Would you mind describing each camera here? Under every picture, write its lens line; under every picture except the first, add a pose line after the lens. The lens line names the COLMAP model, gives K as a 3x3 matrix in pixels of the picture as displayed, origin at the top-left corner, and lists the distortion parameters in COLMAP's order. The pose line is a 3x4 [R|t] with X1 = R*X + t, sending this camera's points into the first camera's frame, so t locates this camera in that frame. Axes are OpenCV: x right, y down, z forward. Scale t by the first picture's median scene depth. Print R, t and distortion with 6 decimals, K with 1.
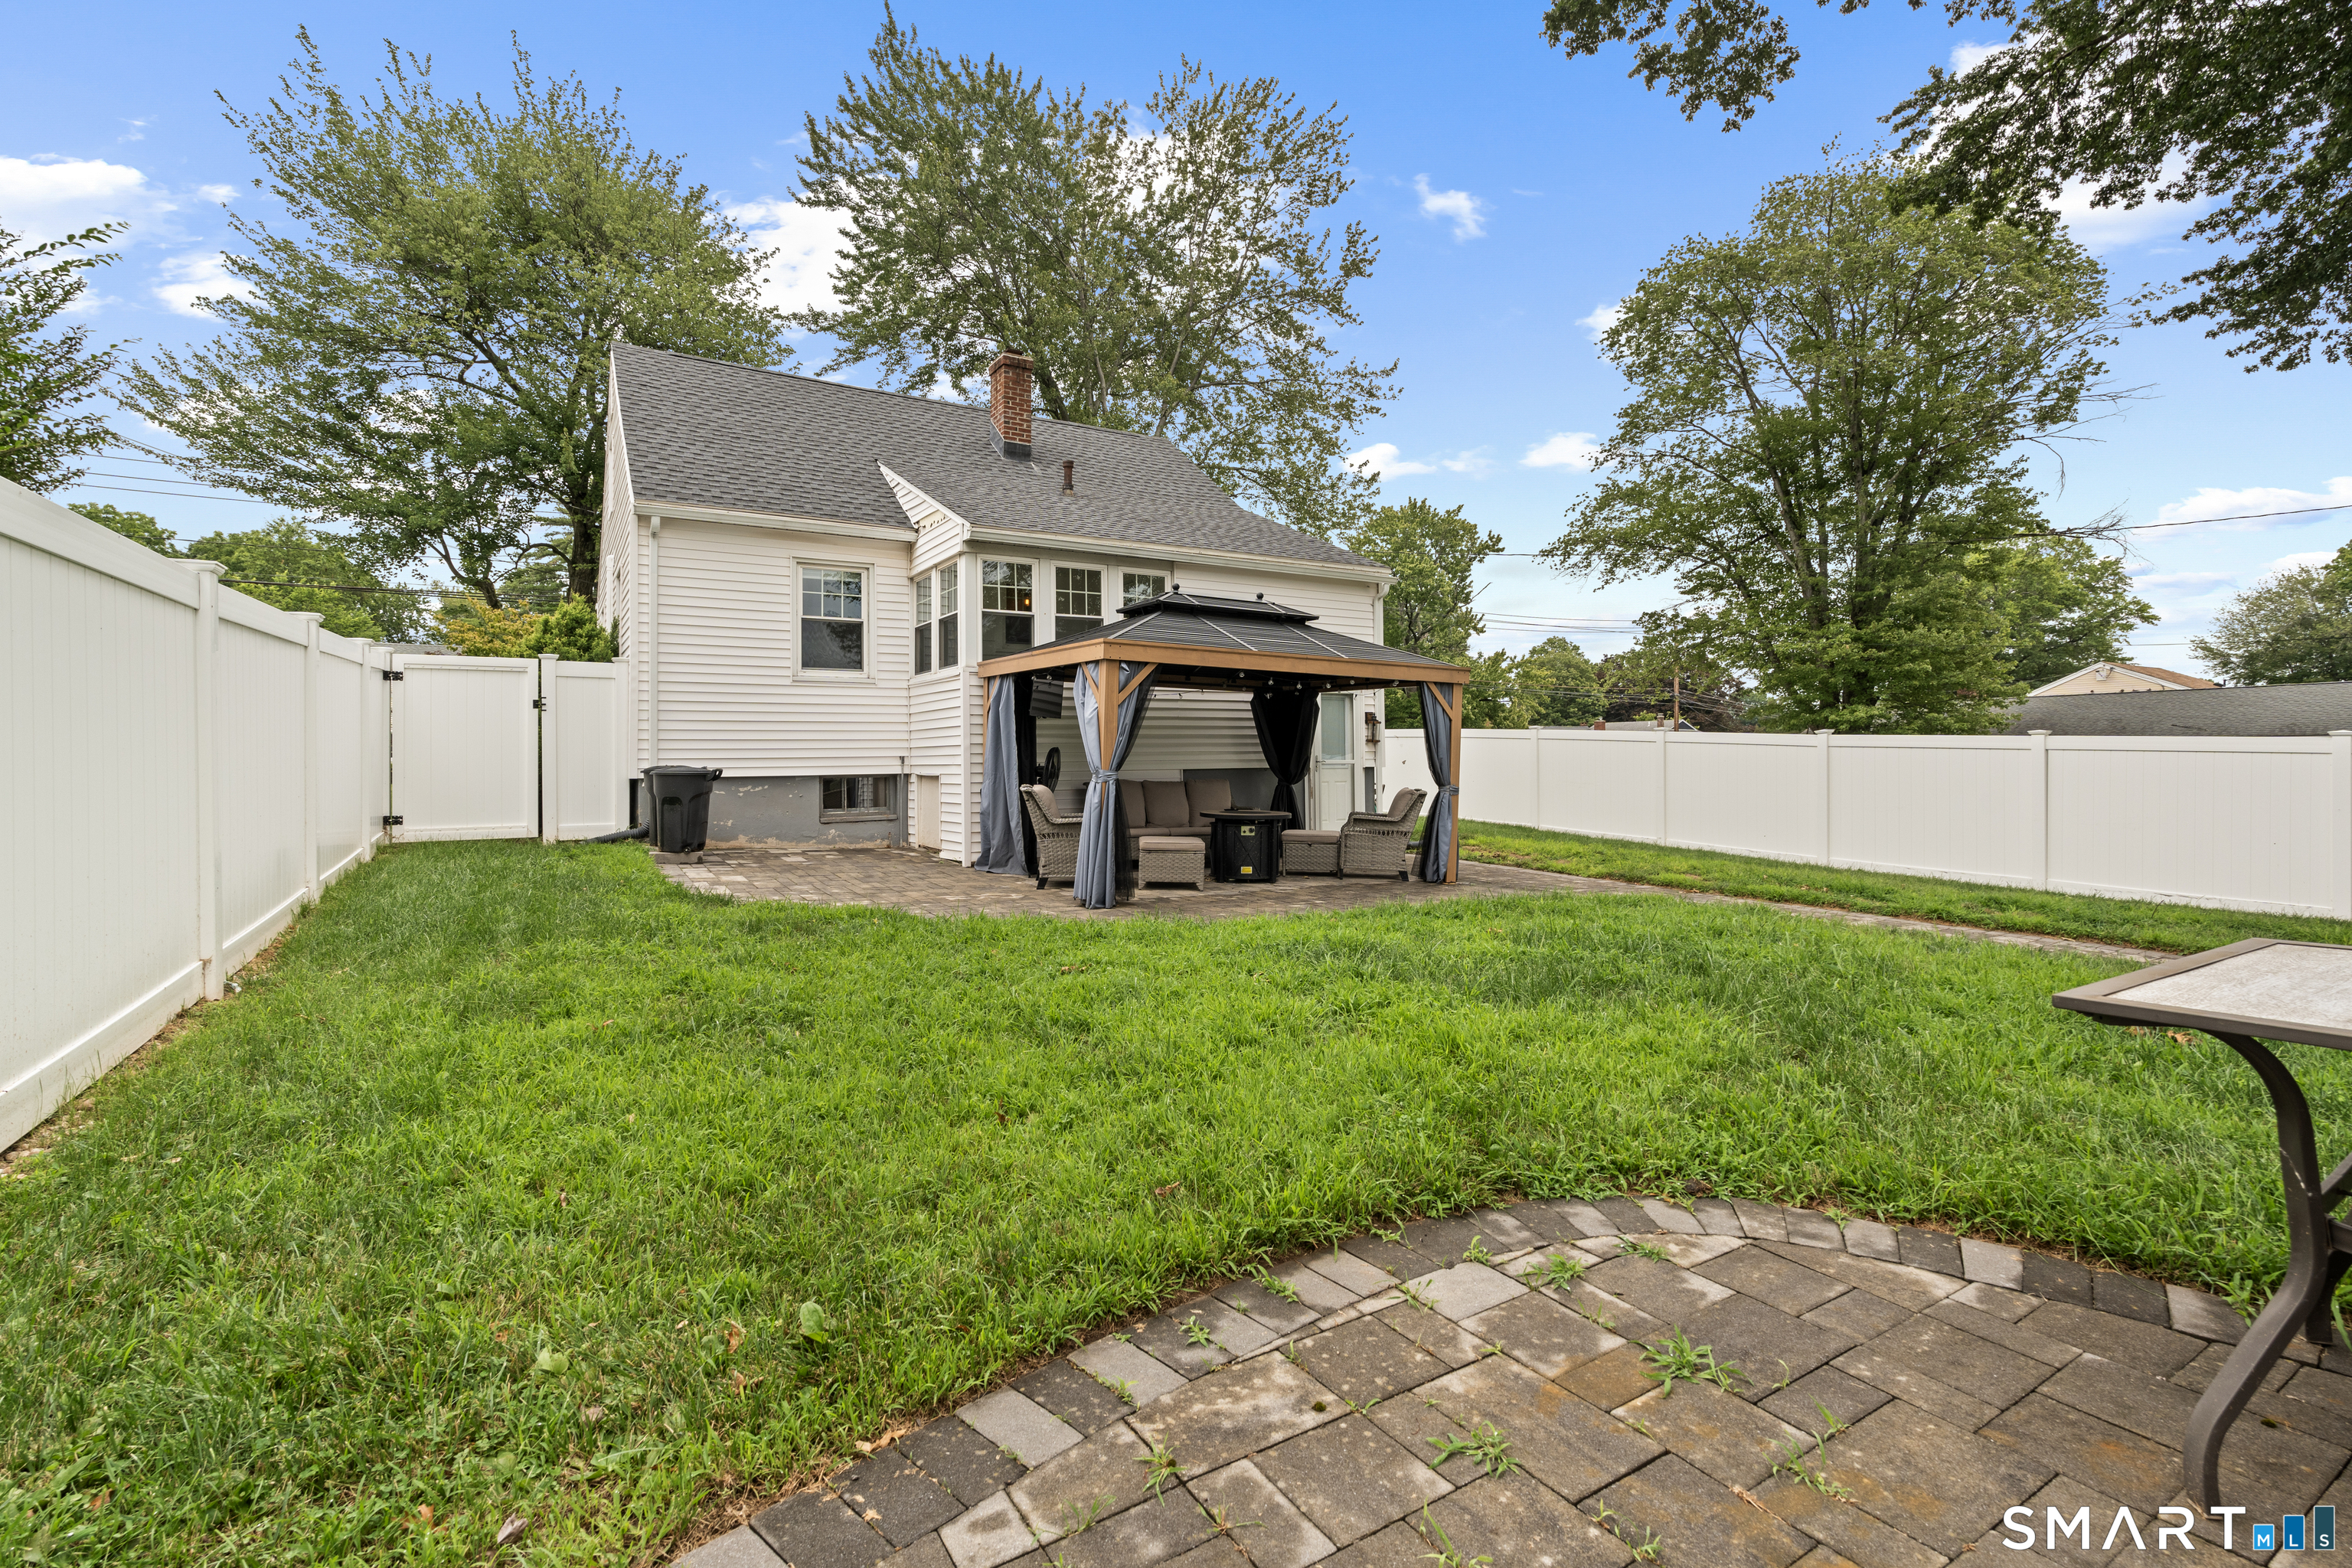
lens RADIAL K [[1065.1, 0, 1172.1], [0, 1065.1, 722.1], [0, 0, 1]] dist [-0.001554, -0.000133]
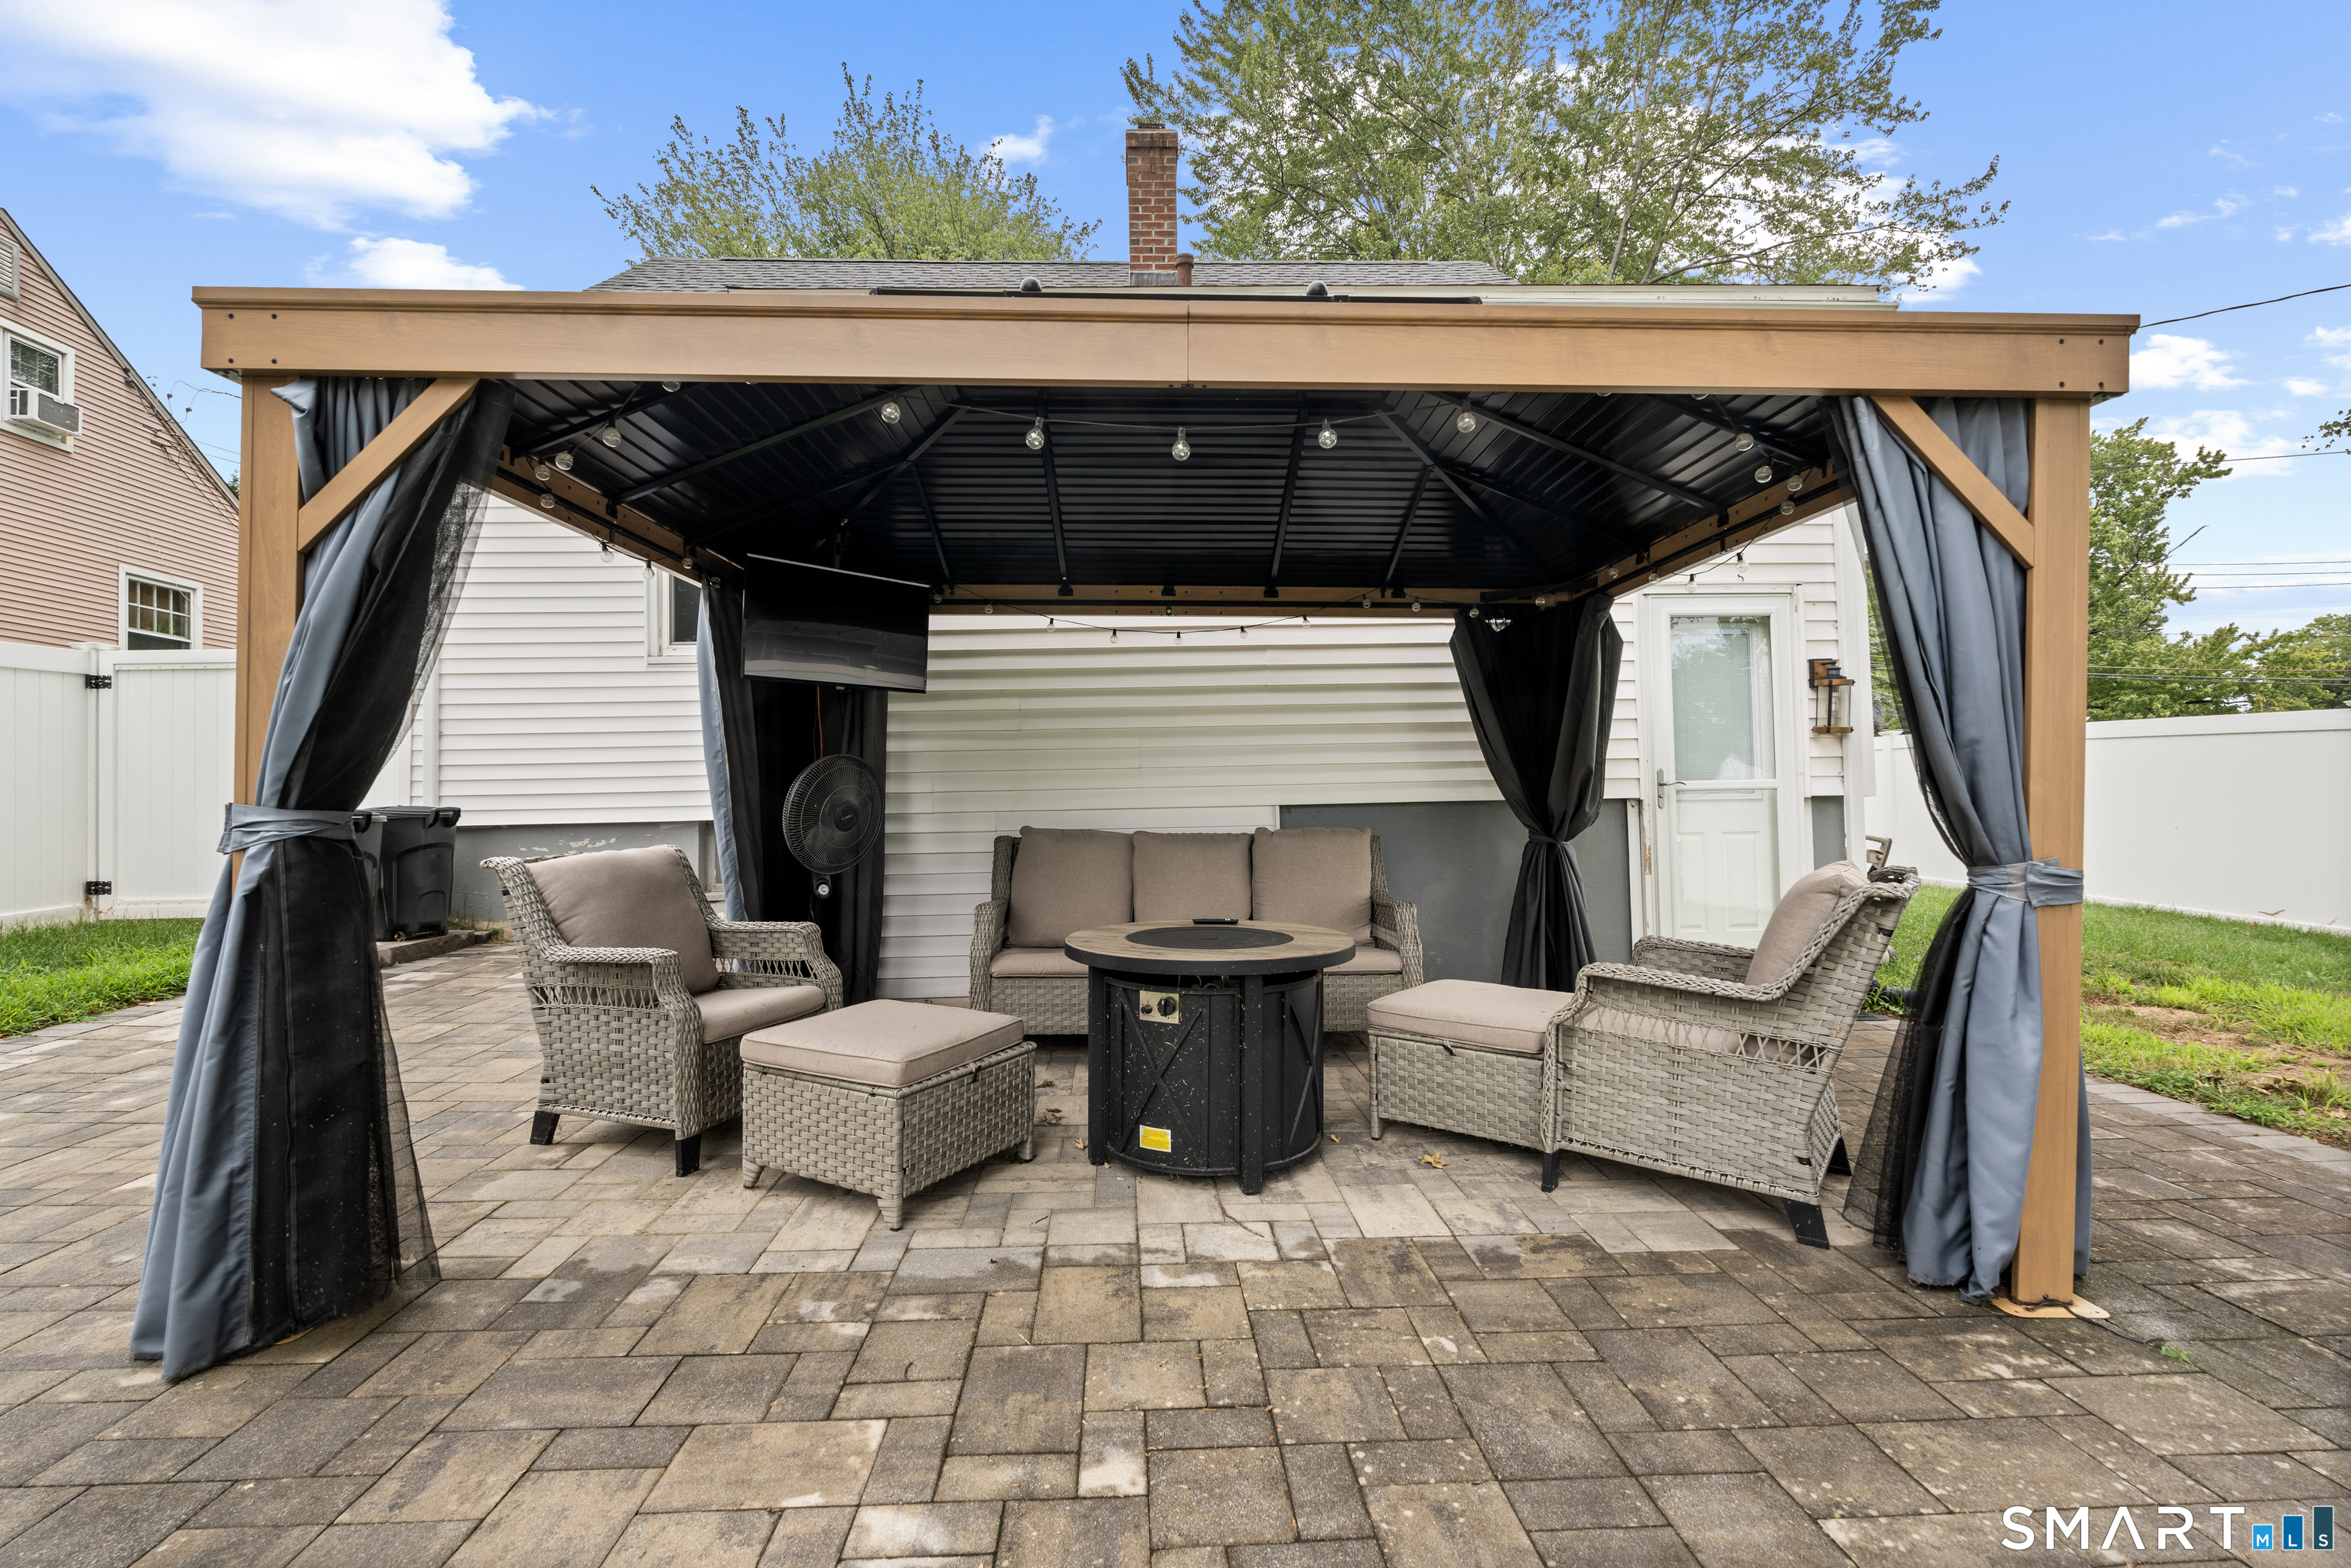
lens RADIAL K [[1033.0, 0, 1165.2], [0, 1033.0, 772.9], [0, 0, 1]] dist [-0.000771, 0.000152]
pose [[0.877525, -0.024441, -0.478908, 0.061889], [0.028314, 0.999599, 0.000867, 0.010513], [0.478694, -0.014321, 0.877865, 0.217183]]
